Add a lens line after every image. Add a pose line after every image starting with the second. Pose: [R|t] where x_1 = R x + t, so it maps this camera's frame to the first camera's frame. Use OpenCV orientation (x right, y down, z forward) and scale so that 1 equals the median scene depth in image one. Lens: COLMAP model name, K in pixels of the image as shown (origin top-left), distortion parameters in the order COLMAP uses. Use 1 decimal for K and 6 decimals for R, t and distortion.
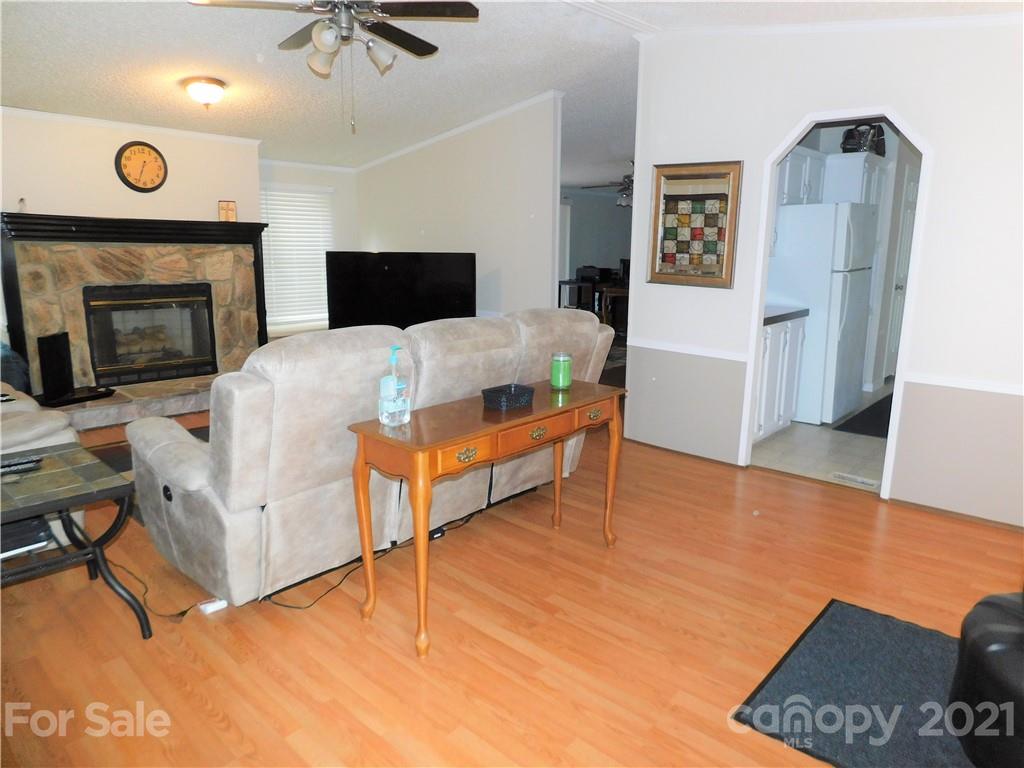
lens RADIAL K [[677.2, 0, 507.4], [0, 677.2, 377.8], [0, 0, 1]] dist [-0.027760, 0.019925]
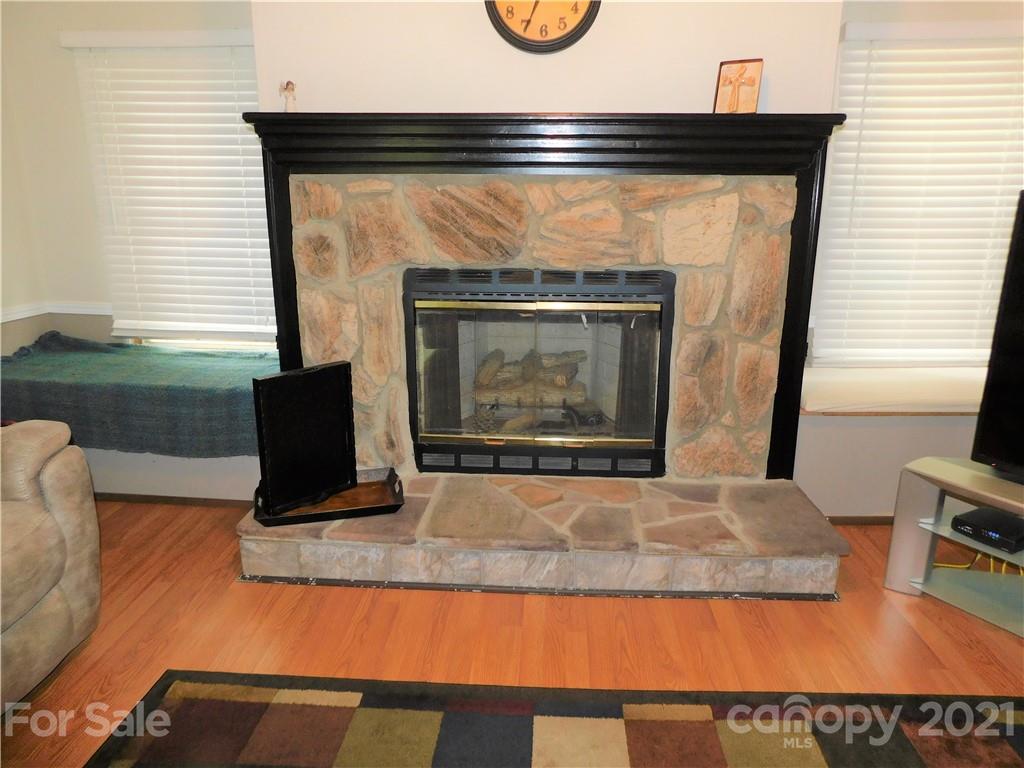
lens RADIAL K [[677.2, 0, 518.6], [0, 677.2, 376.5], [0, 0, 1]] dist [-0.027760, 0.019925]
pose [[0.637385, 0.187631, -0.747352, -0.192693], [-0.138039, 0.982014, 0.128817, -0.127012], [0.758080, 0.021058, 0.651822, 0.710343]]
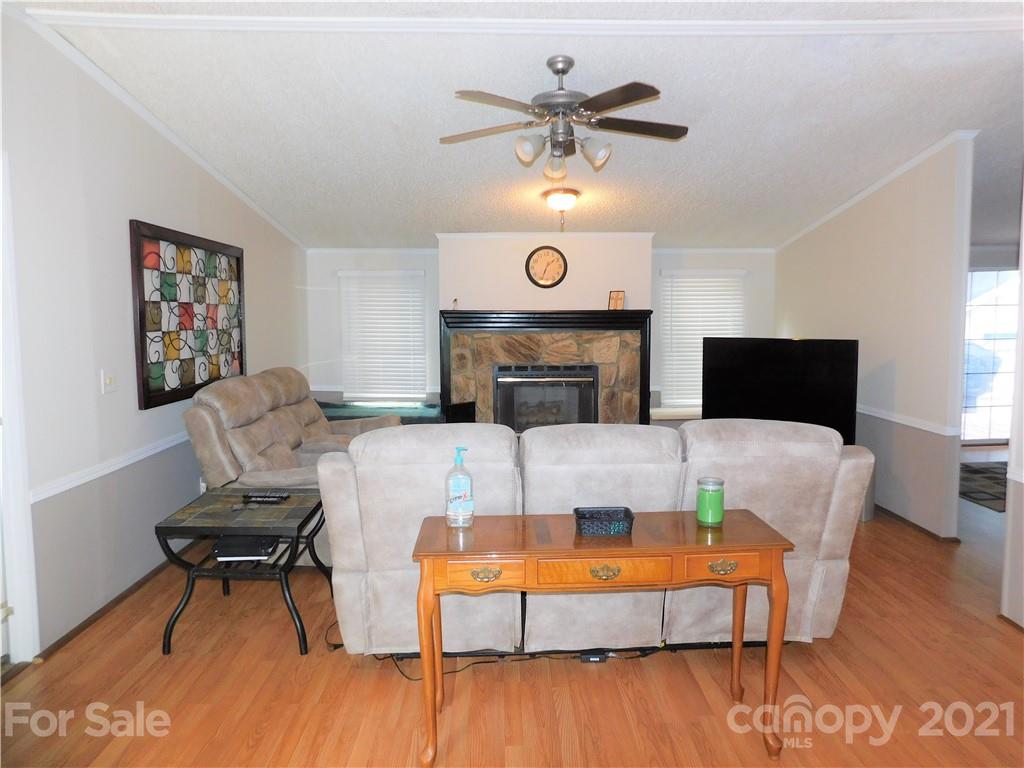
lens RADIAL K [[677.2, 0, 506.7], [0, 677.2, 386.5], [0, 0, 1]] dist [-0.027760, 0.019925]
pose [[0.676813, 0.054619, -0.734126, 0.288632], [-0.122664, 0.991670, -0.039307, -0.049607], [0.725864, 0.116655, 0.677874, 0.165640]]
